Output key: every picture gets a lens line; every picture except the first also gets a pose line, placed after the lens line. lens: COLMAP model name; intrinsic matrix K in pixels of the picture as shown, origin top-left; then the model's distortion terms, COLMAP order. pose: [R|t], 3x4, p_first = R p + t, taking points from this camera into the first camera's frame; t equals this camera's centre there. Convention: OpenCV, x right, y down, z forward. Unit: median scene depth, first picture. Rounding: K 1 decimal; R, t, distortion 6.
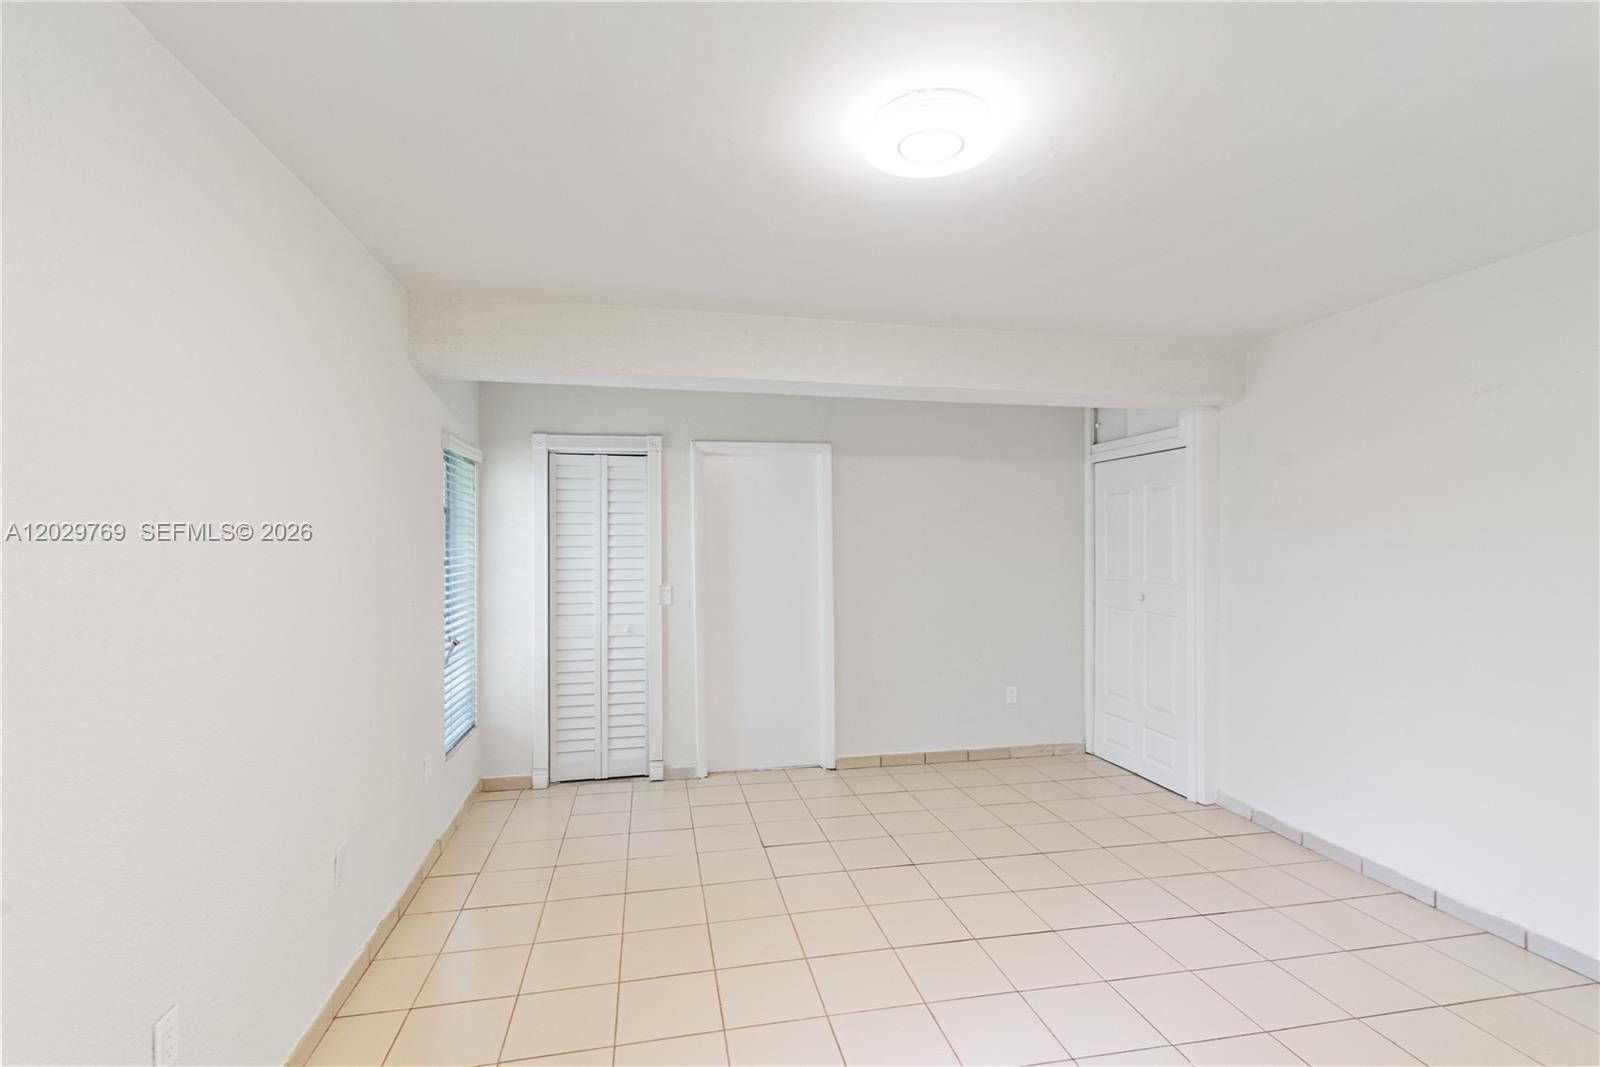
lens RADIAL K [[752.2, 0, 801.1], [0, 752.2, 541.7], [0, 0, 1]] dist [0.020682, 0.000786]
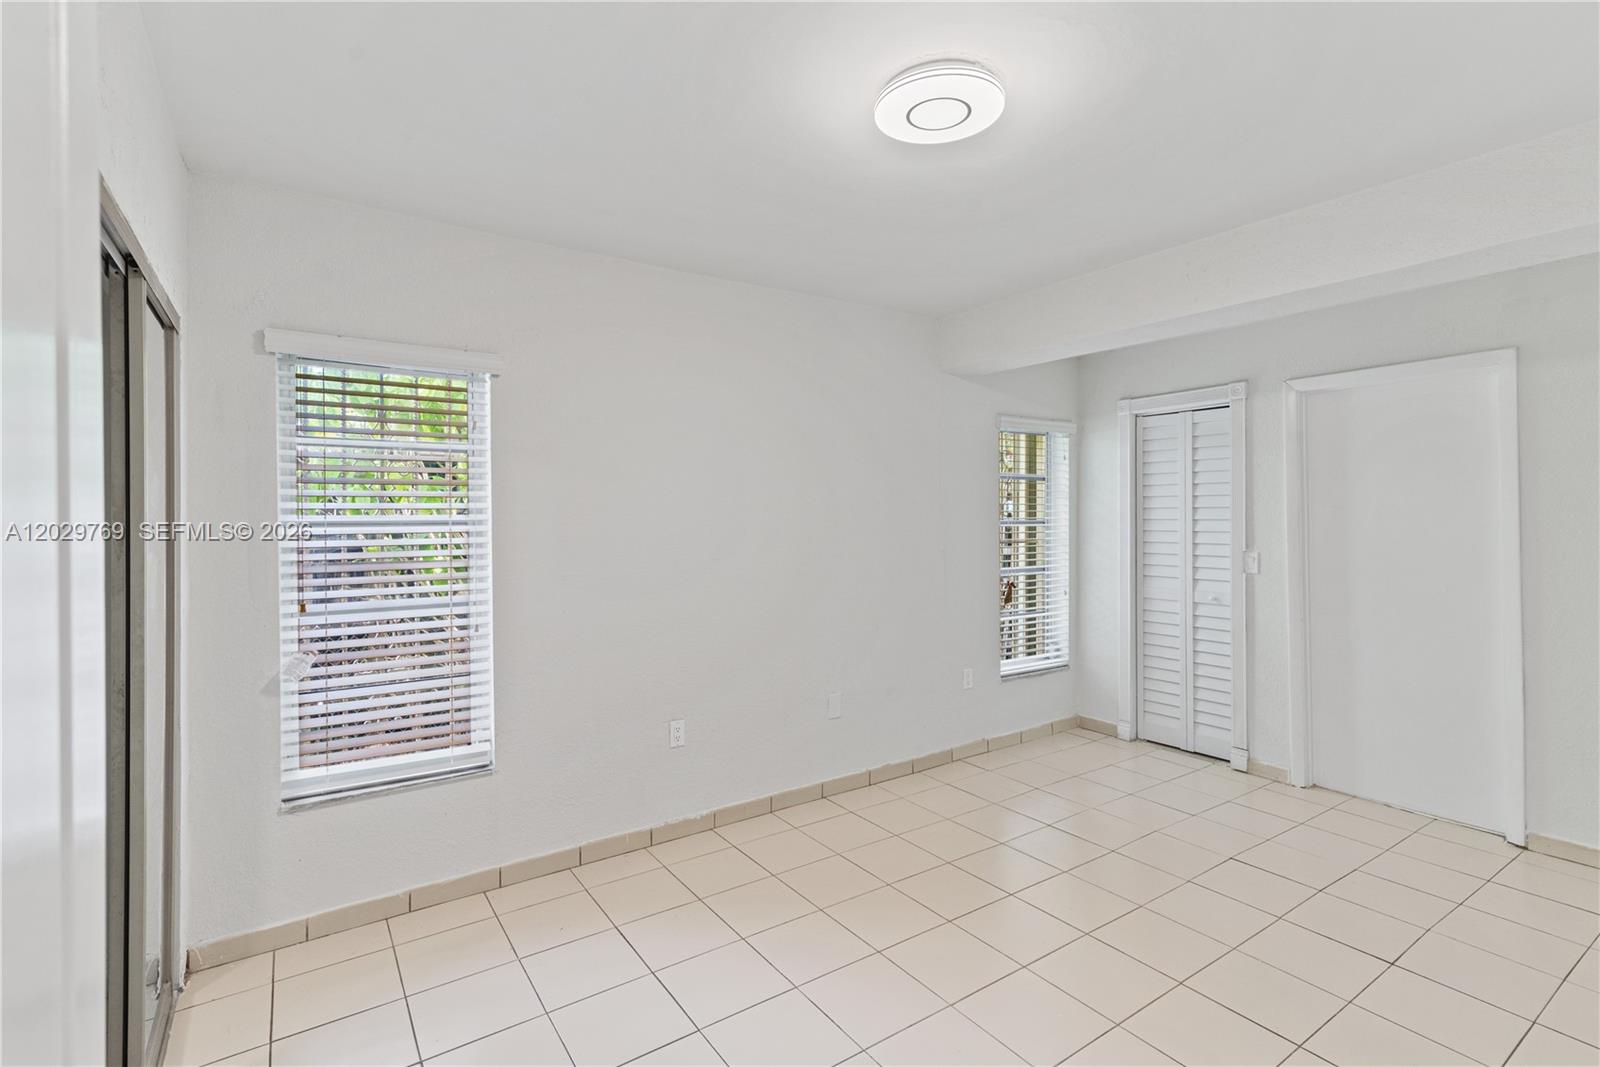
lens RADIAL K [[752.2, 0, 807.0], [0, 752.2, 520.0], [0, 0, 1]] dist [0.020682, 0.000786]
pose [[0.398608, 0.006395, -0.917099, 0.423544], [-0.002680, 0.999980, 0.005808, 0.017508], [0.917118, 0.000143, 0.398617, 0.175490]]
